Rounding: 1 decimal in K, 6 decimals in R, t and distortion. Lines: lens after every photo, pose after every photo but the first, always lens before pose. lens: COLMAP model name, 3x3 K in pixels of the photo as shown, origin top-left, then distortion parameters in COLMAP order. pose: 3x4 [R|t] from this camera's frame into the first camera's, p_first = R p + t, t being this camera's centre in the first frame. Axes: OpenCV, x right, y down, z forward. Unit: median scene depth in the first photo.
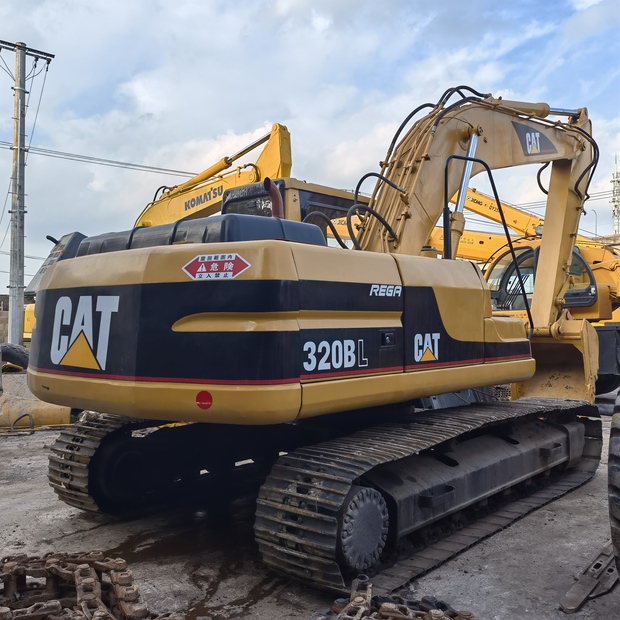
lens RADIAL K [[694.5, 0, 308.0], [0, 694.5, 306.1], [0, 0, 1]] dist [-0.009256, 0.000000]
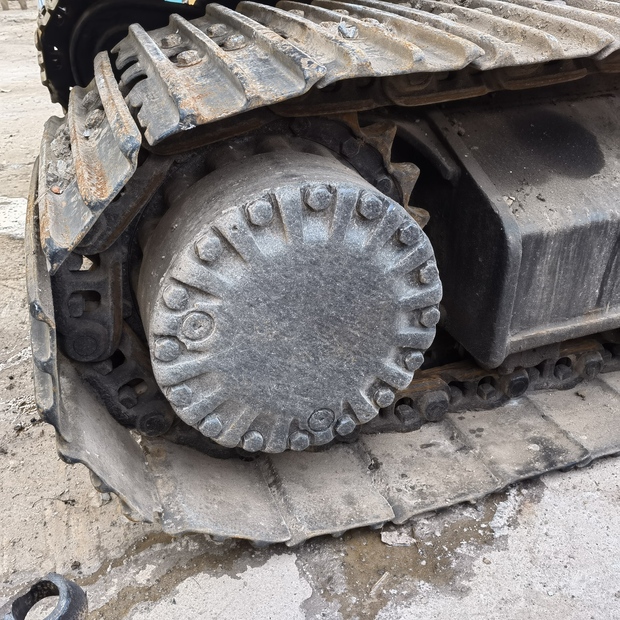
lens RADIAL K [[653.6, 0, 310.0], [0, 653.6, 309.4], [0, 0, 1]] dist [-0.000437, 0.000000]
pose [[0.857641, 0.252148, -0.448189, 0.187684], [0.022145, 0.852624, 0.522055, 0.183271], [0.513772, -0.457661, 0.725662, 0.809382]]
